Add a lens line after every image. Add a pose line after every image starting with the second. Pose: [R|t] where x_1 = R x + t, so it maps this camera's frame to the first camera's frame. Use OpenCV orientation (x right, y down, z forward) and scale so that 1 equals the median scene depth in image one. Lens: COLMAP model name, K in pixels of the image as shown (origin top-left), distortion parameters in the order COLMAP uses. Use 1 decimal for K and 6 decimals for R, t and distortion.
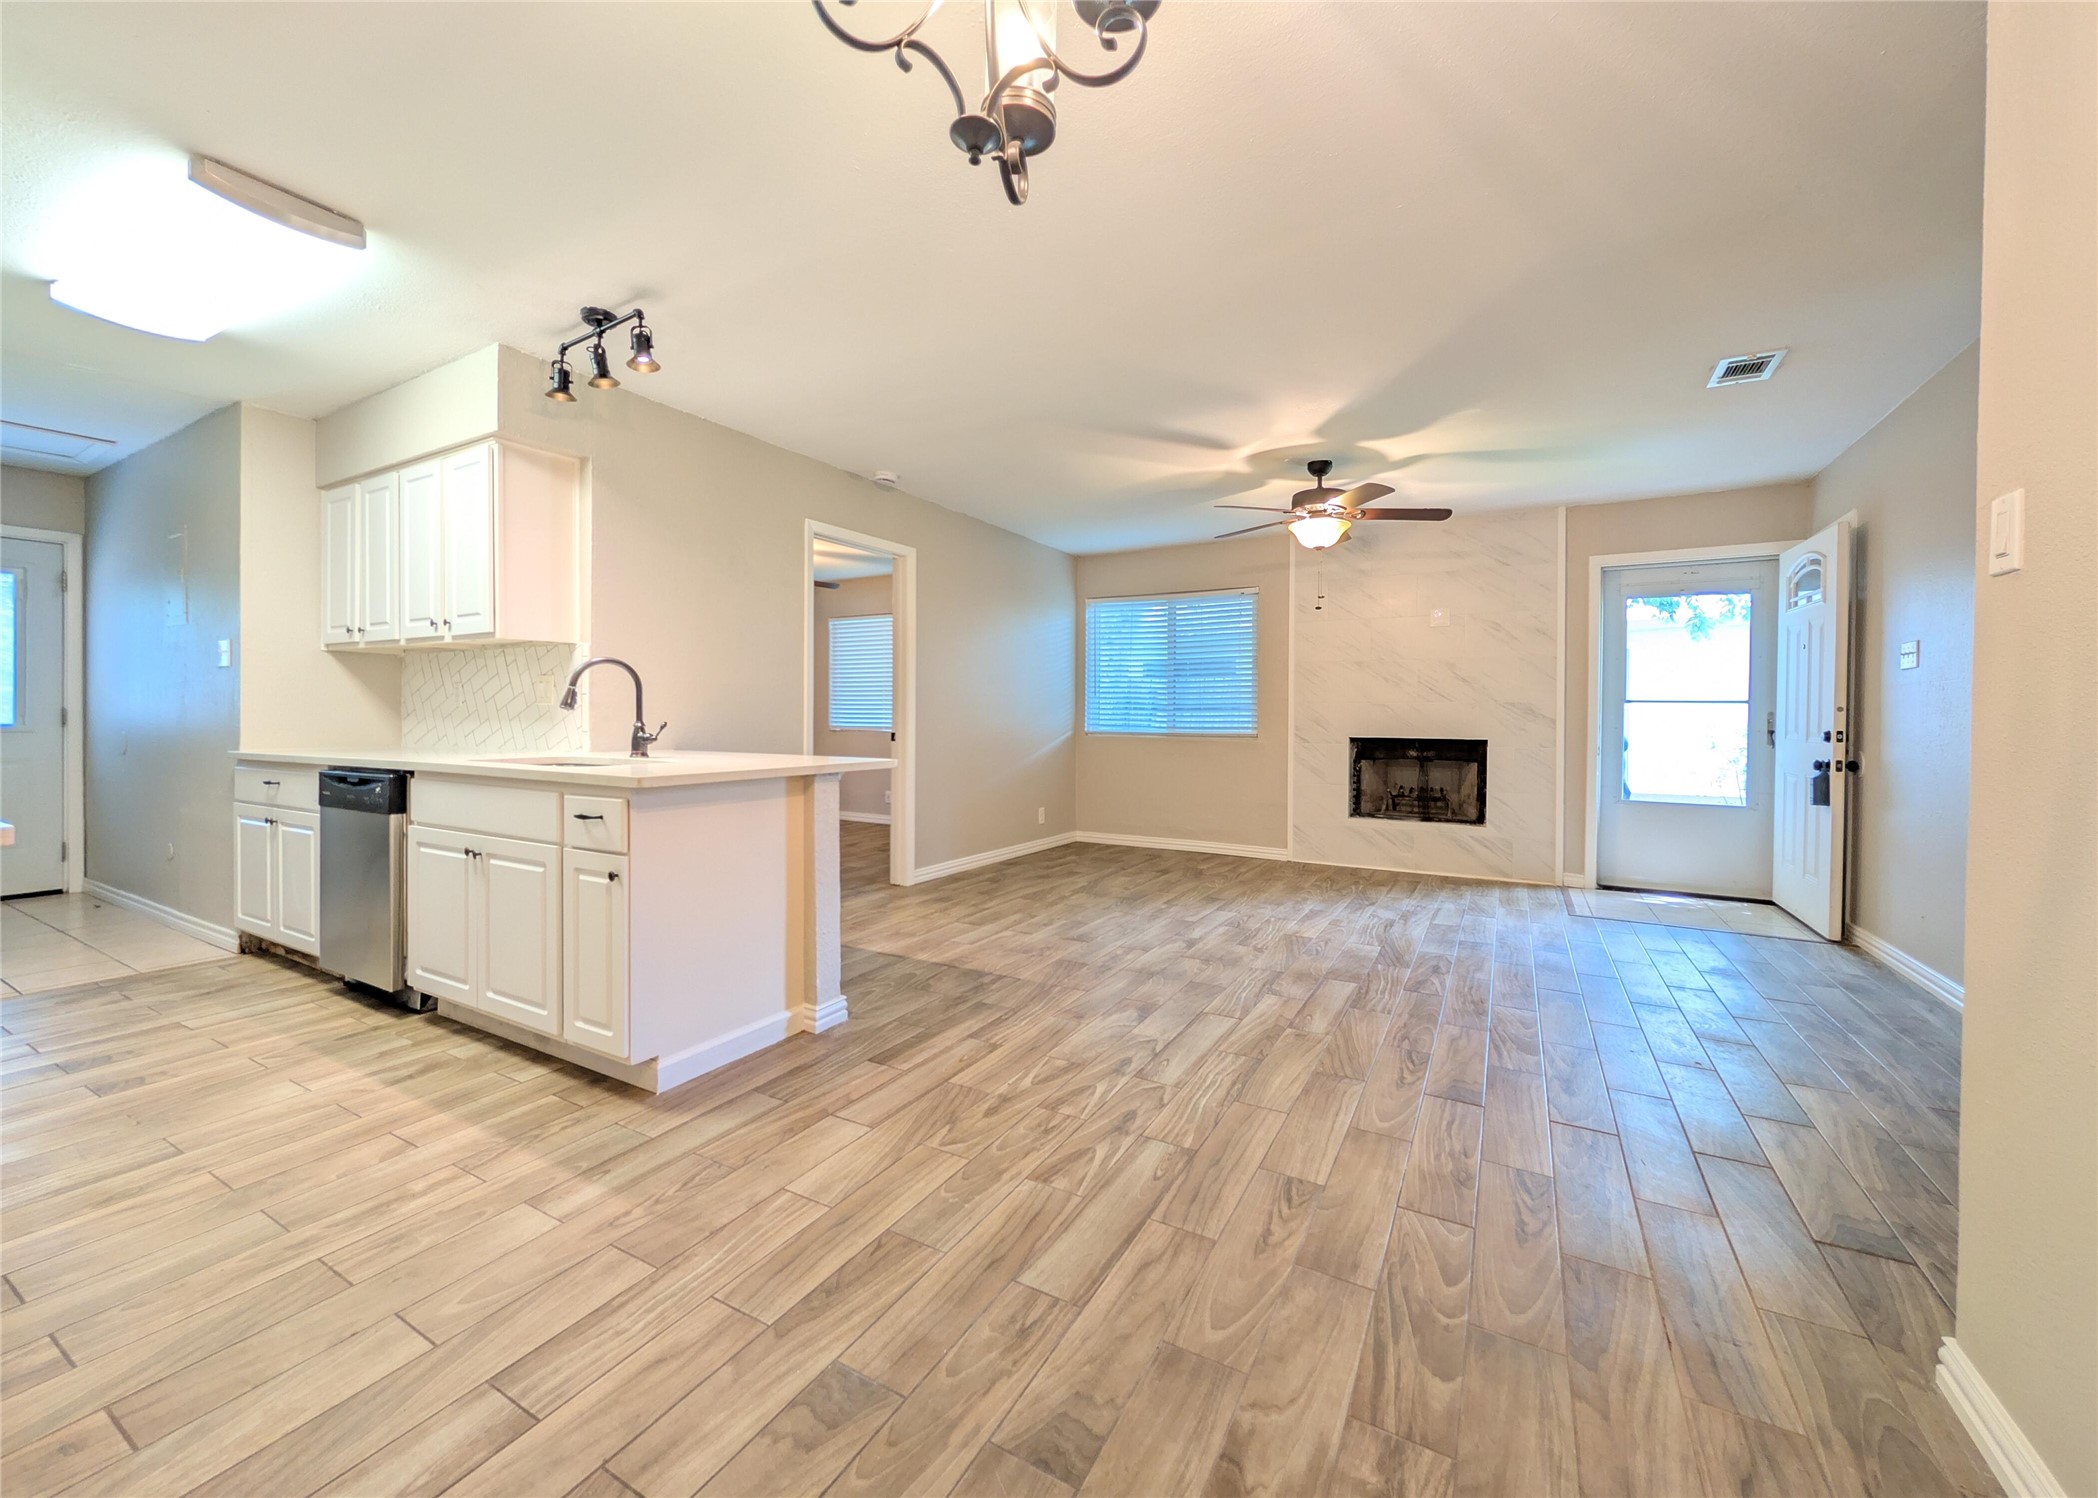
lens RADIAL K [[811.5, 0, 1067.4], [0, 811.5, 725.8], [0, 0, 1]] dist [0.000937, 0.000011]
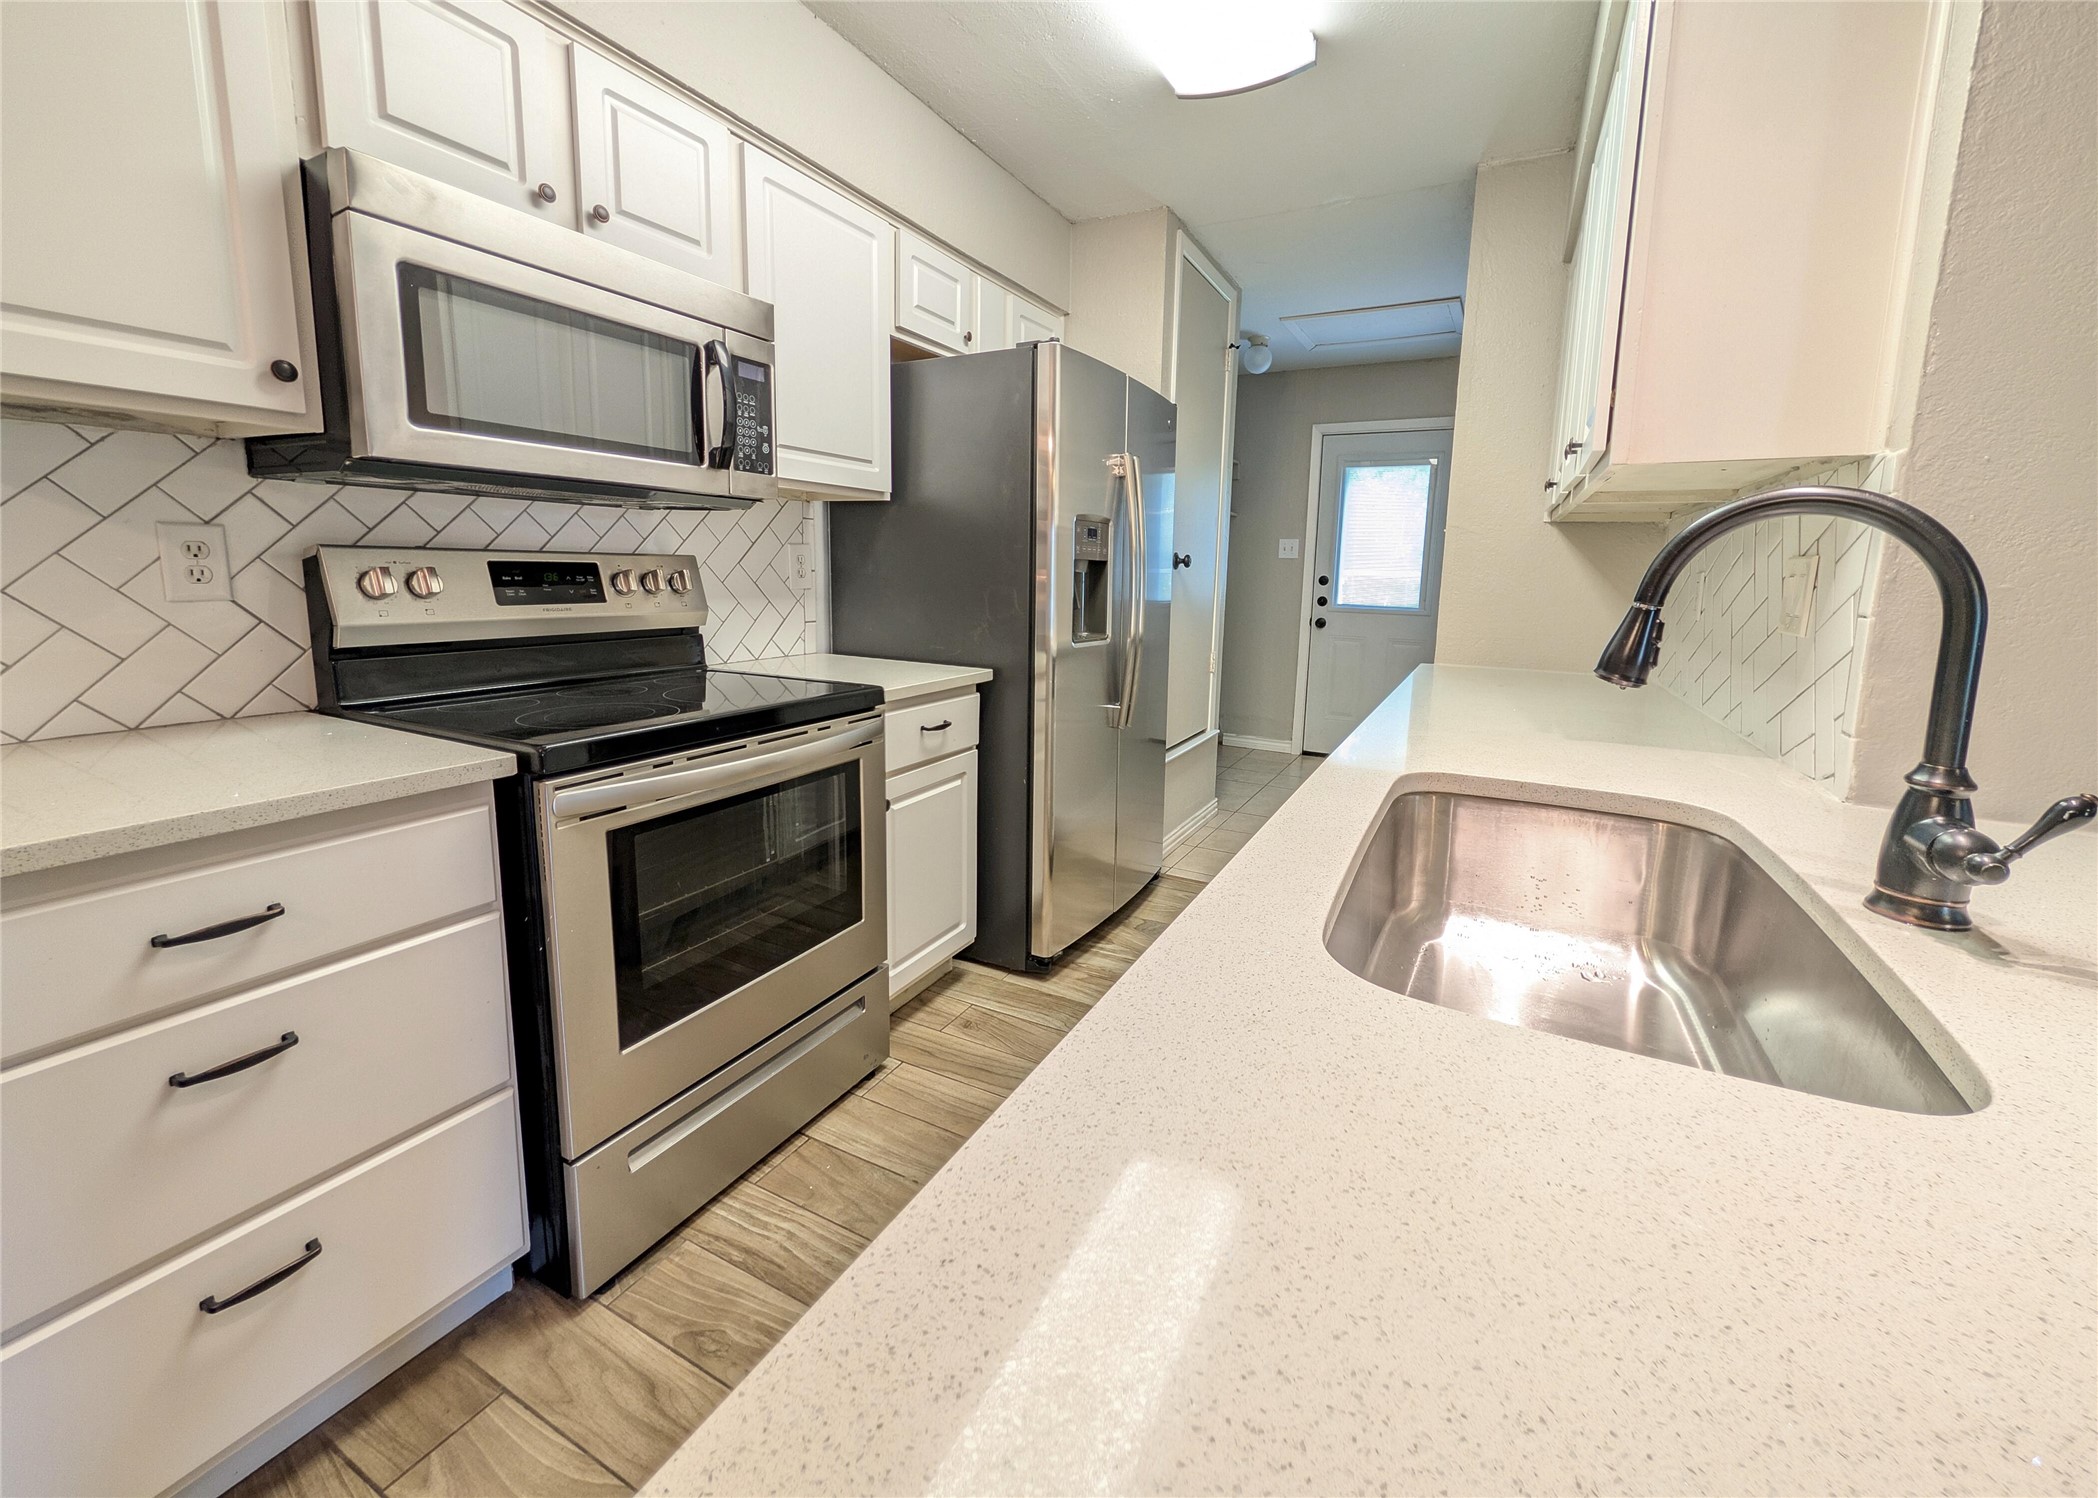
lens RADIAL K [[840.2, 0, 1054.2], [0, 840.2, 684.6], [0, 0, 1]] dist [0.000811, 0.000034]
pose [[0.033908, 0.133026, -0.990532, -0.282697], [-0.035615, 0.990634, 0.131821, -0.045092], [0.998790, 0.030808, 0.038329, 0.681872]]
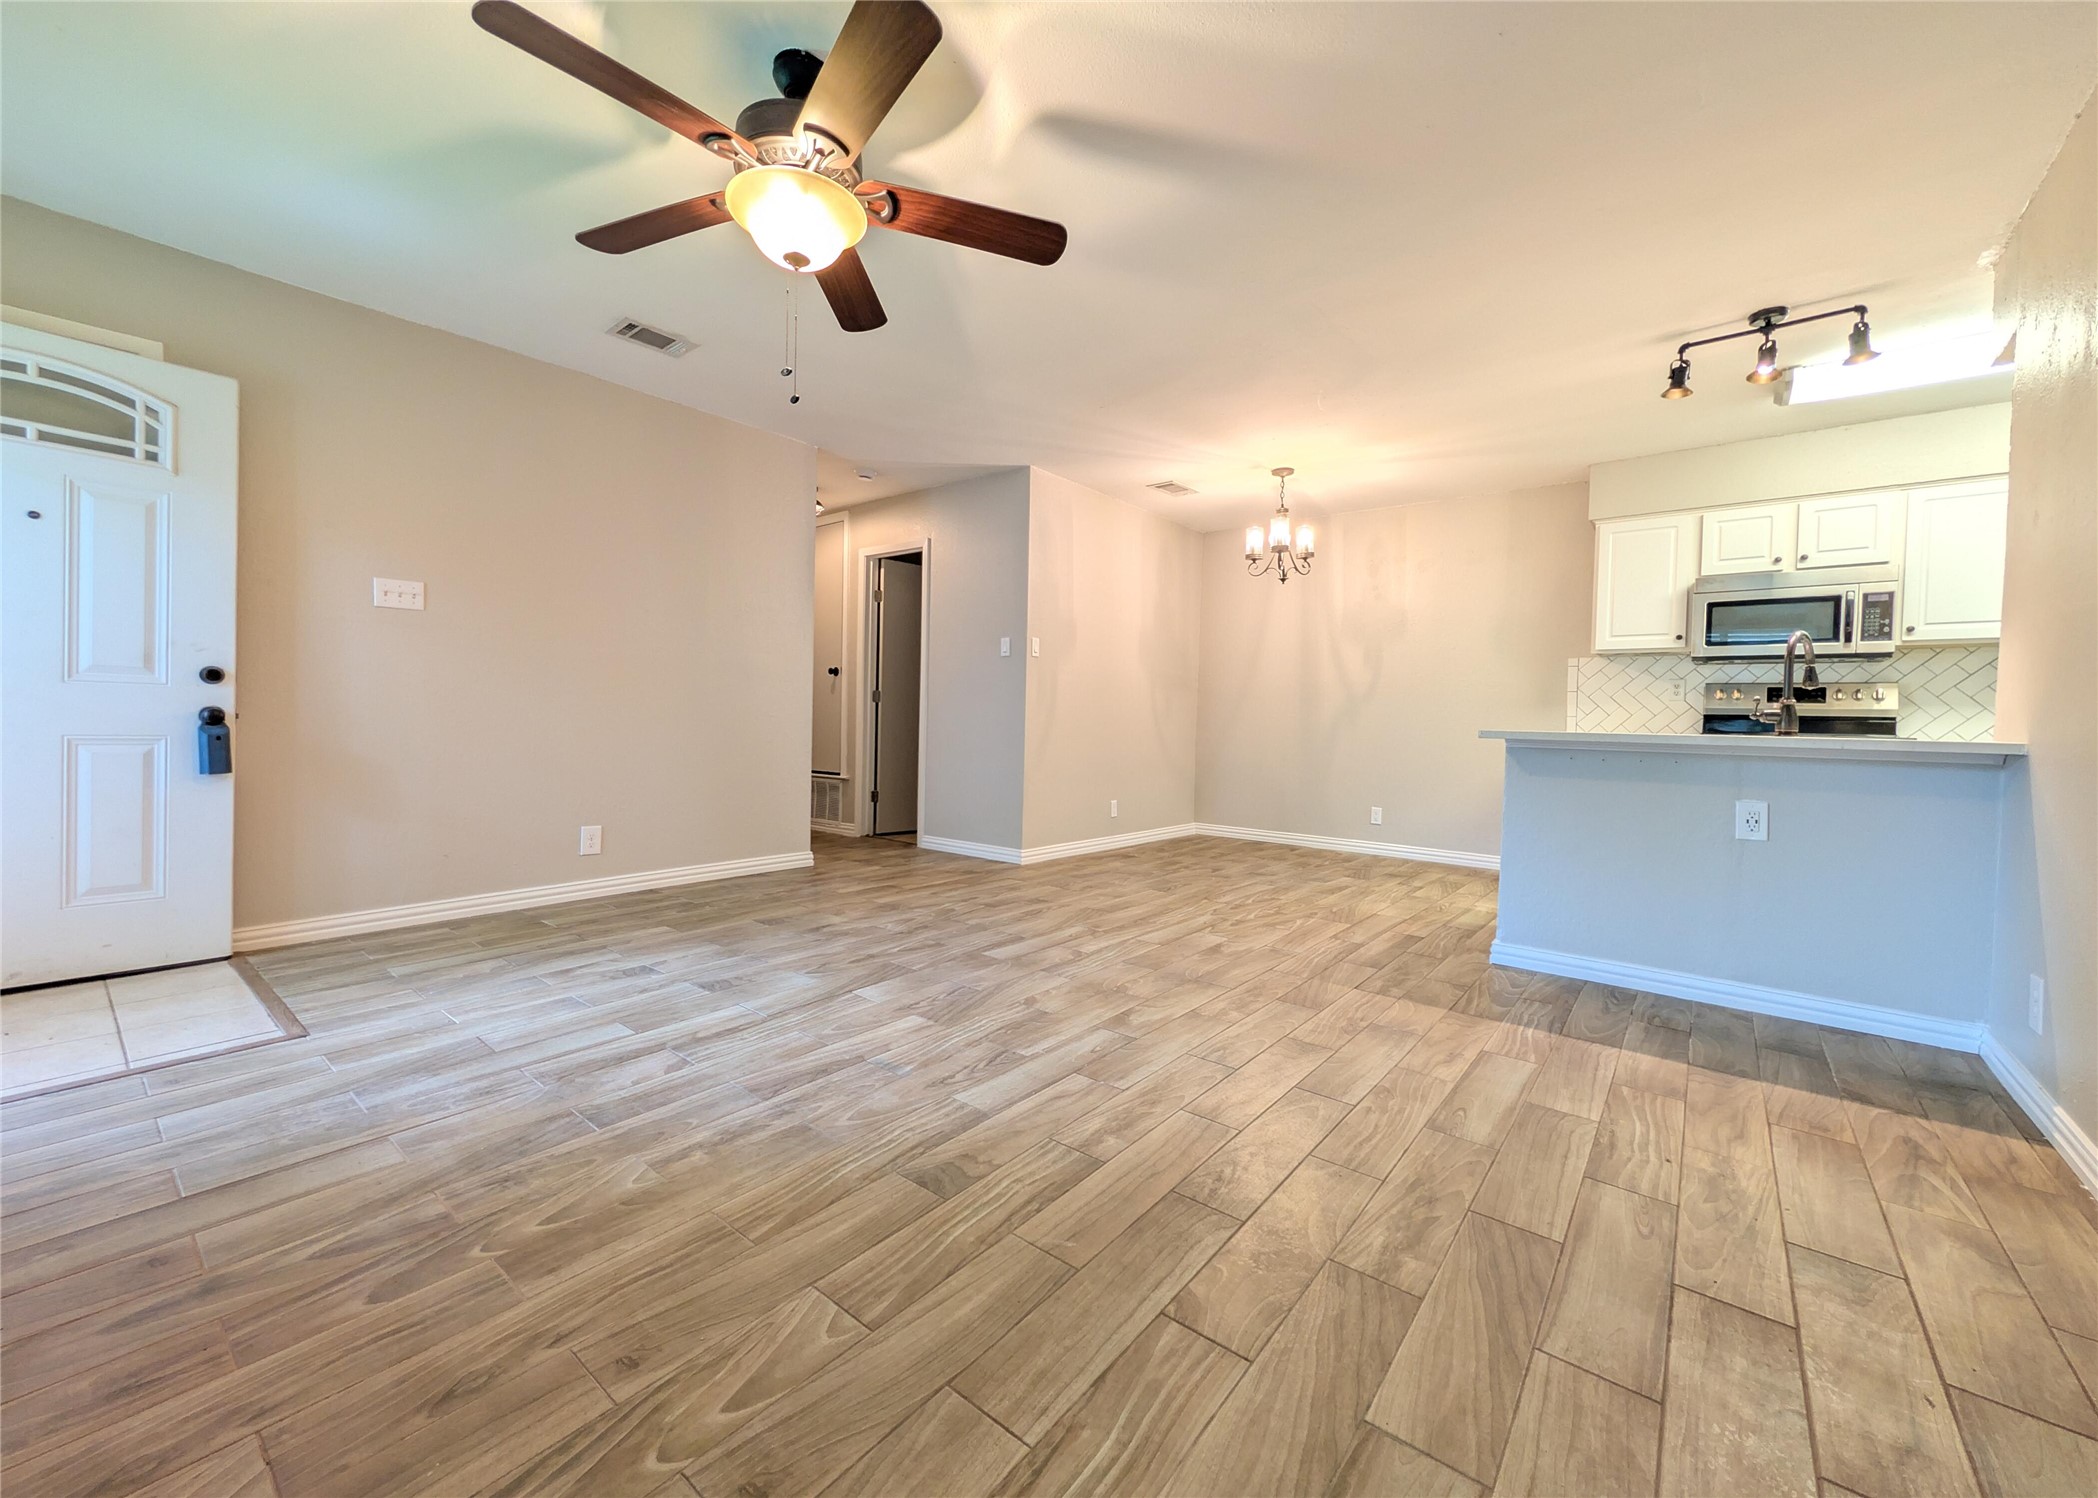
lens RADIAL K [[811.5, 0, 1067.4], [0, 811.5, 725.8], [0, 0, 1]] dist [0.000937, 0.000011]
pose [[-0.986374, -0.031819, 0.161414, 0.109073], [-0.028566, 0.999340, 0.022431, 0.026441], [-0.162021, 0.017514, -0.986632, 1.853500]]
